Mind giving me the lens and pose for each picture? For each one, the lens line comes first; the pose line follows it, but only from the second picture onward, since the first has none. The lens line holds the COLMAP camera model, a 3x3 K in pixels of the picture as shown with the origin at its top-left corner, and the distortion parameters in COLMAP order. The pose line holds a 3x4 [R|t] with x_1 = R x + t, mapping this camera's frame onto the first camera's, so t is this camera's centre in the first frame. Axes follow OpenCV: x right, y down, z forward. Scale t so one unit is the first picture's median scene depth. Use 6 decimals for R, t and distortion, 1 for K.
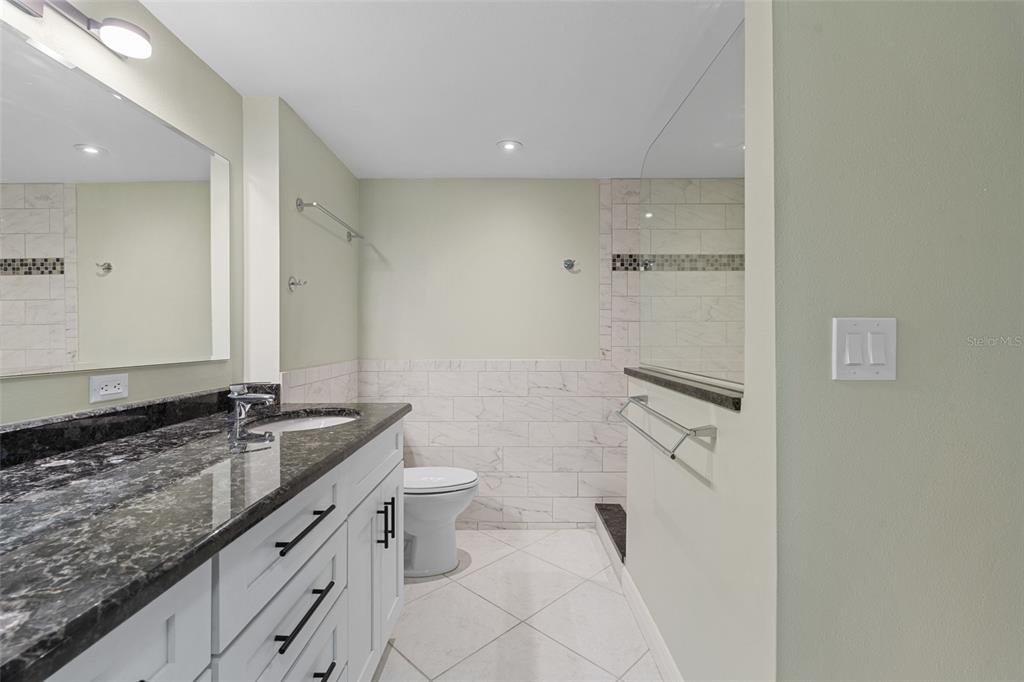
lens RADIAL K [[466.7, 0, 507.1], [0, 466.7, 335.3], [0, 0, 1]] dist [-0.003483, 0.001120]
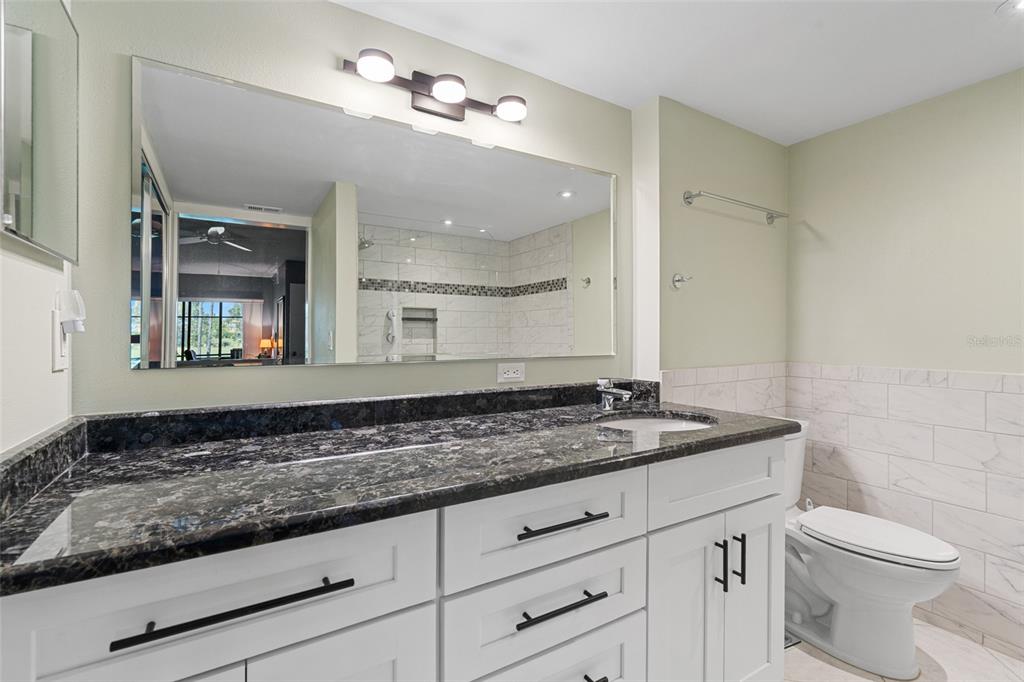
lens RADIAL K [[466.7, 0, 507.1], [0, 466.7, 335.3], [0, 0, 1]] dist [-0.003483, 0.001120]
pose [[0.524410, 0.002730, -0.851462, 0.201760], [0.001420, 0.999991, 0.004081, -0.000949], [0.851465, -0.003349, 0.524401, 0.200787]]
